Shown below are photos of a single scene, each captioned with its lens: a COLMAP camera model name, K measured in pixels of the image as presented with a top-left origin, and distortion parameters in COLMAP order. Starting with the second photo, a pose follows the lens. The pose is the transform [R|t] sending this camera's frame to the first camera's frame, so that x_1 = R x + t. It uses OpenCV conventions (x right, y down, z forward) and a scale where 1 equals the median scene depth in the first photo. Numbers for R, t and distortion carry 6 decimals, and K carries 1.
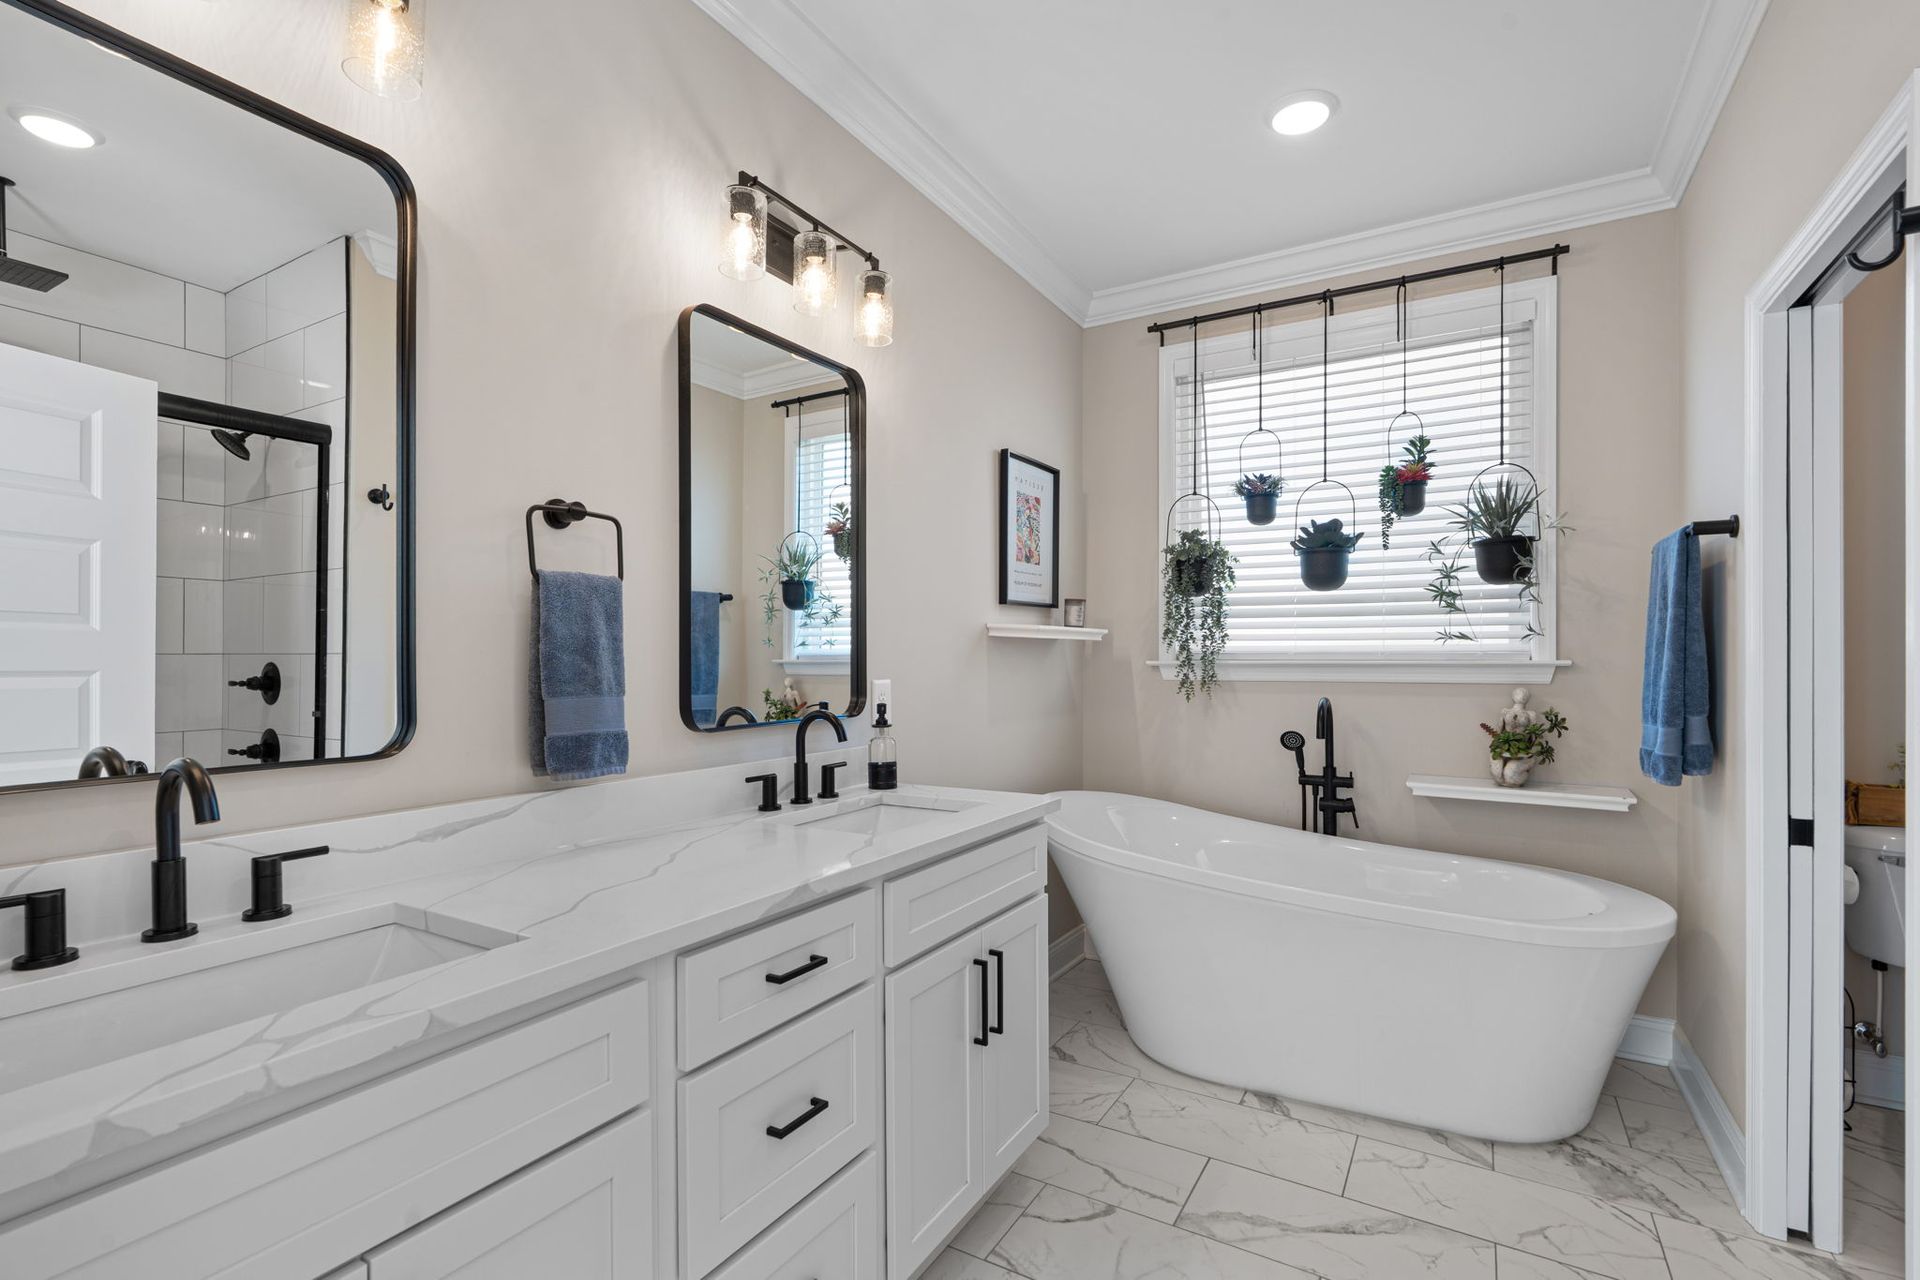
lens RADIAL K [[871.5, 0, 969.7], [0, 871.5, 665.3], [0, 0, 1]] dist [-0.007215, 0.002079]
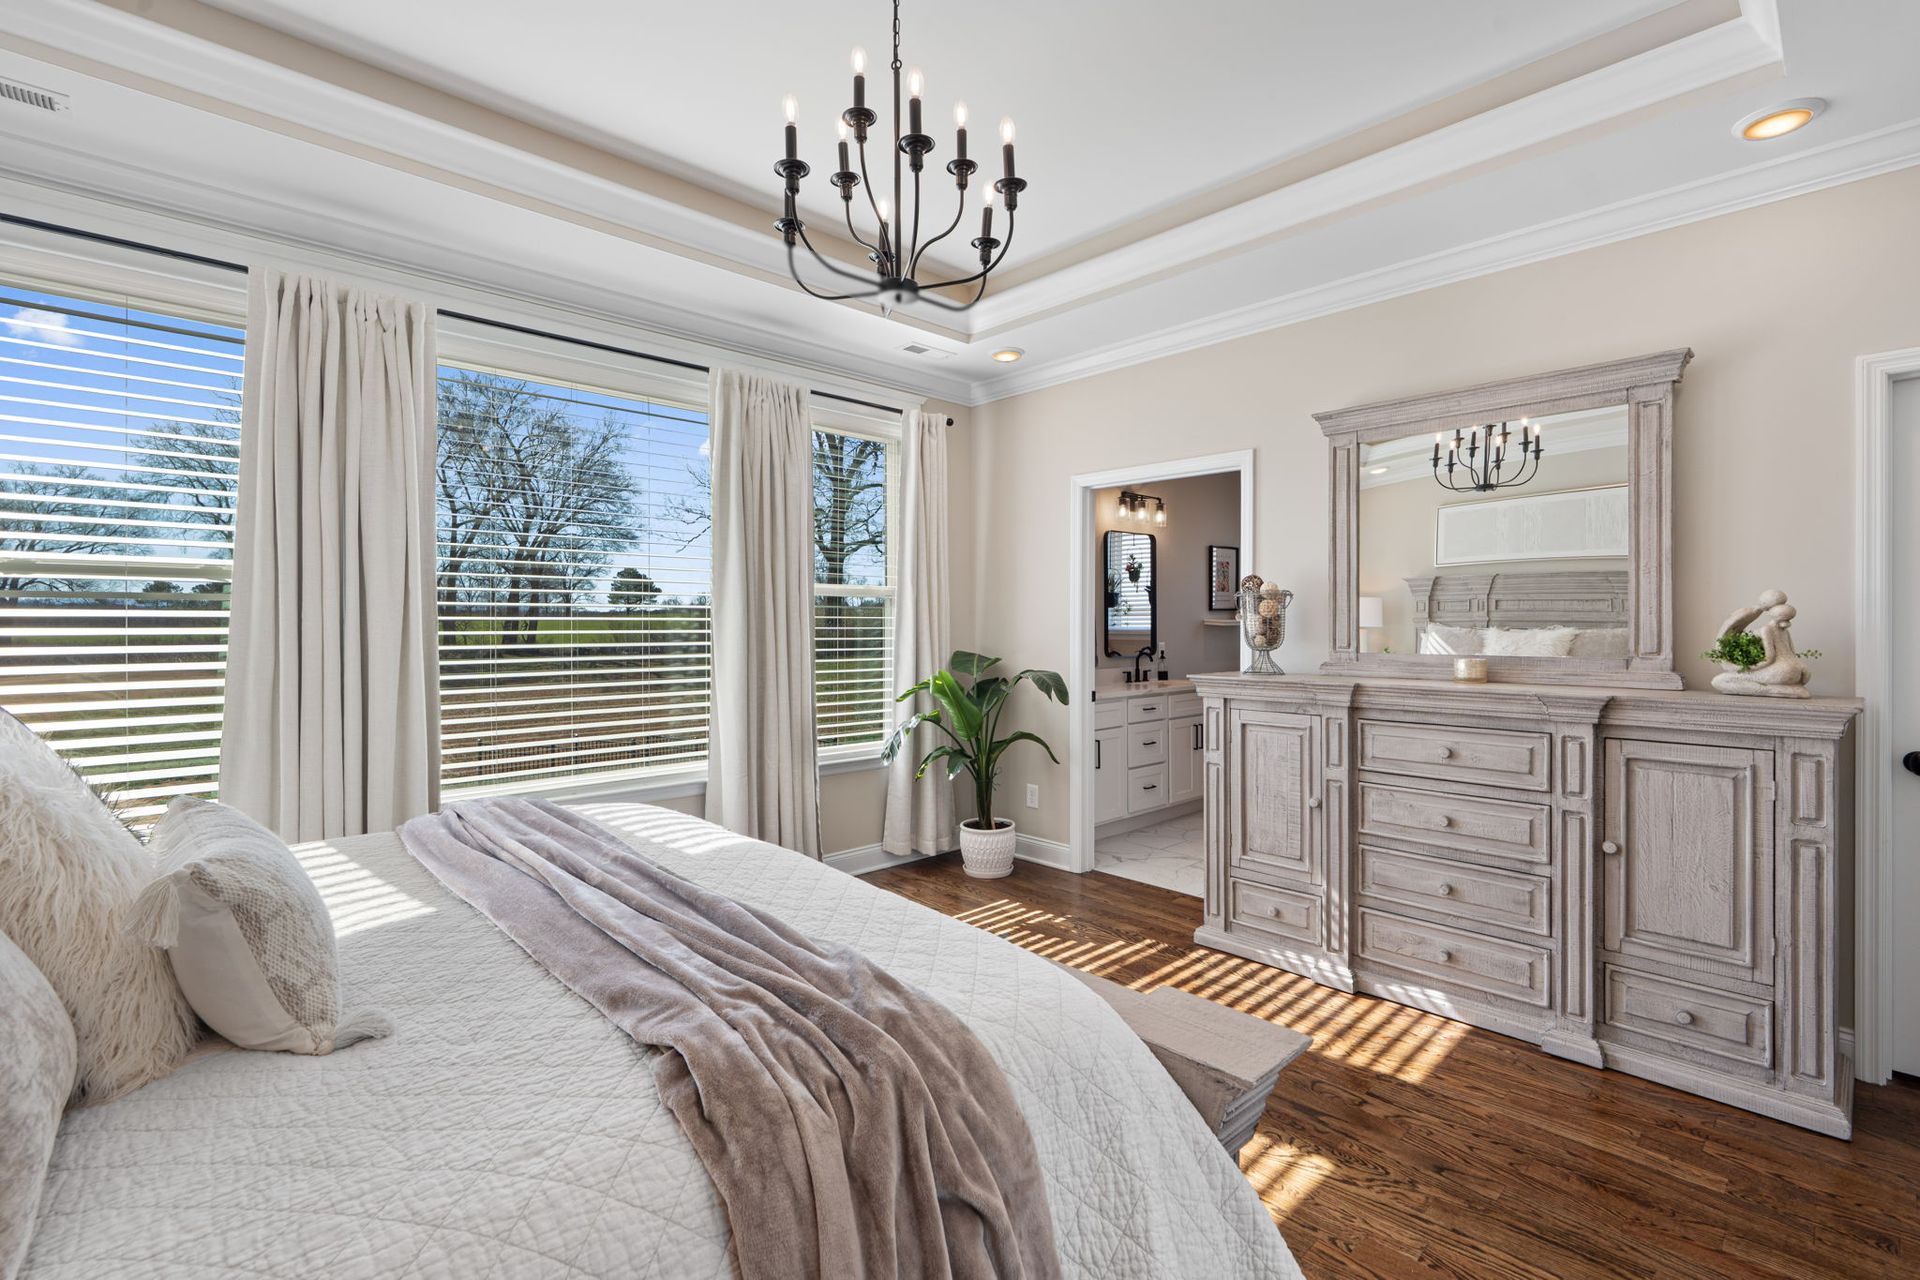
lens RADIAL K [[871.5, 0, 961.1], [0, 871.5, 629.5], [0, 0, 1]] dist [-0.007215, 0.002079]
pose [[0.960745, 0.001279, -0.277430, 0.050782], [0.000114, 0.999987, 0.005004, -0.034576], [0.277433, -0.004839, 0.960733, -1.670373]]
